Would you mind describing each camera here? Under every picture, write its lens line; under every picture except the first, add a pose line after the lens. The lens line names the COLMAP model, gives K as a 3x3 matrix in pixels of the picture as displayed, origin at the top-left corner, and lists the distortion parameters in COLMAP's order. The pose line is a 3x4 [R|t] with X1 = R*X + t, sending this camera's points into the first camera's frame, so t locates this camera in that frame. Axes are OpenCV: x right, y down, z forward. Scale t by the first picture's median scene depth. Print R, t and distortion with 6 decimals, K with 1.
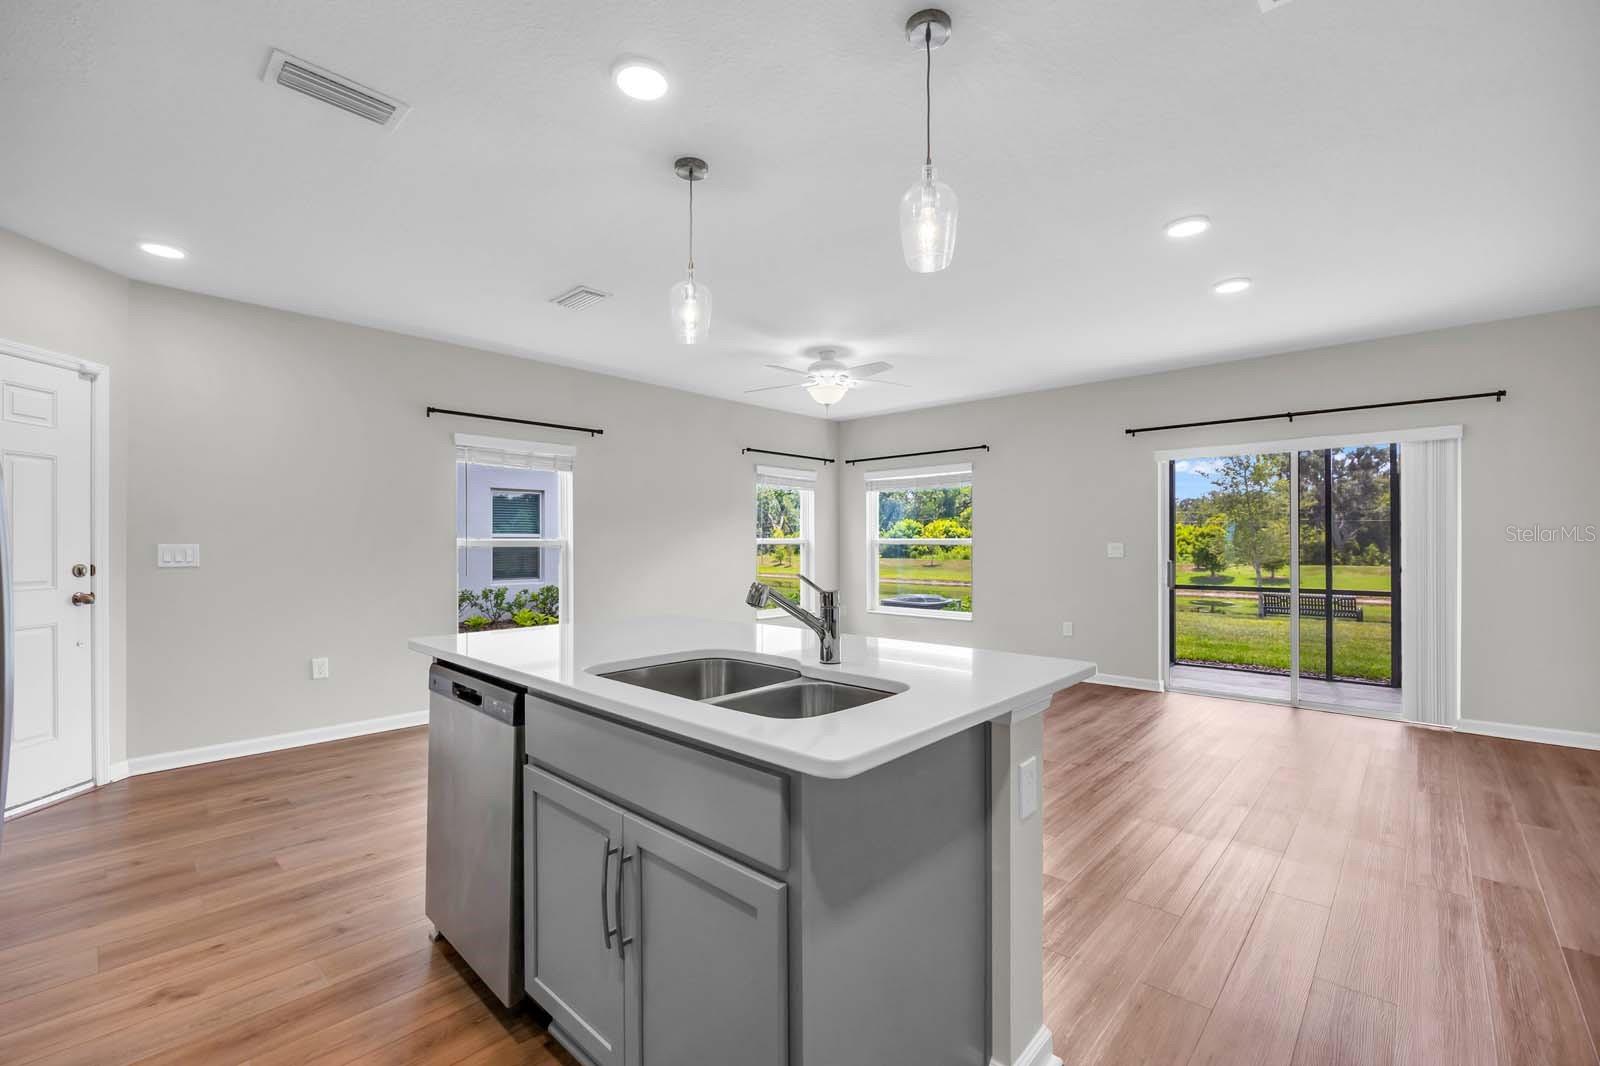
lens RADIAL K [[673.2, 0, 801.1], [0, 673.2, 539.3], [0, 0, 1]] dist [-0.018658, -0.000470]
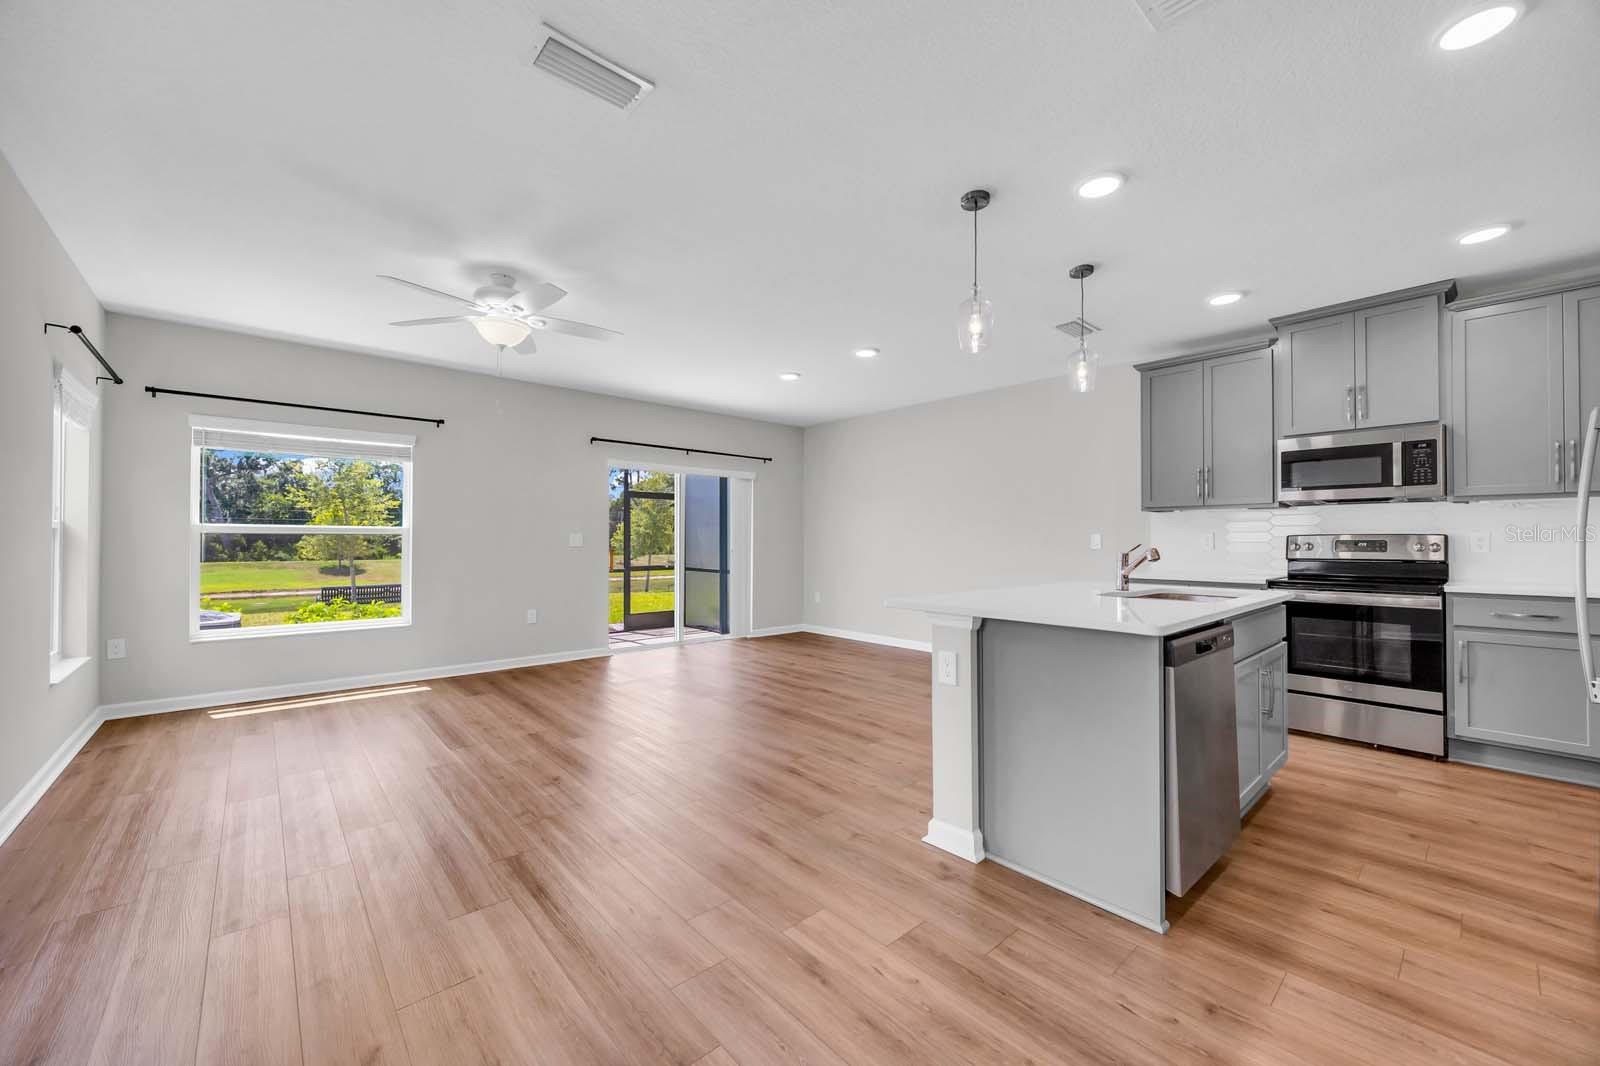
lens RADIAL K [[617.0, 0, 805.9], [0, 617.0, 535.8], [0, 0, 1]] dist [0.000443, 0.000033]
pose [[0.090060, 0.008508, 0.995900, -0.715257], [-0.006708, 0.999946, -0.007936, 0.018488], [-0.995914, -0.005966, 0.090112, 0.687859]]
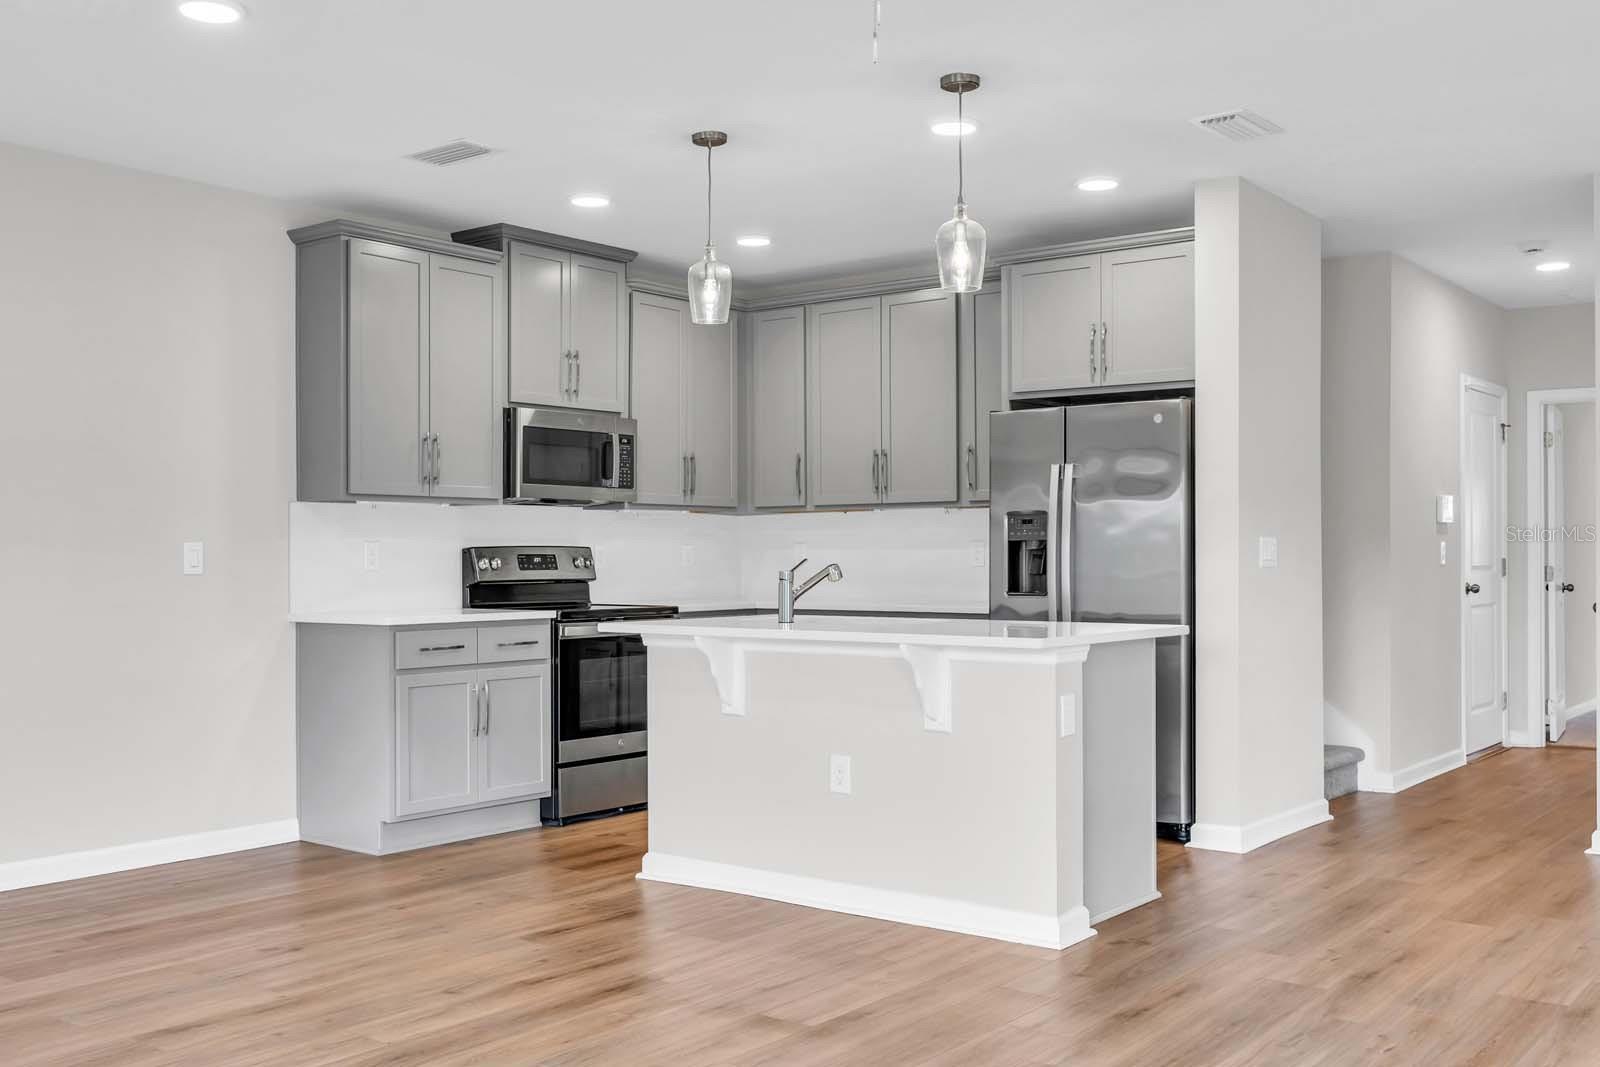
lens RADIAL K [[1538.7, 0, 800.2], [0, 1538.7, 554.8], [0, 0, 1]] dist [0.001660, 0.005201]
pose [[-0.996149, 0.004381, -0.087571, 0.123929], [0.004852, 0.999975, -0.005163, 0.022892], [0.087546, -0.005568, -0.996145, 1.669745]]
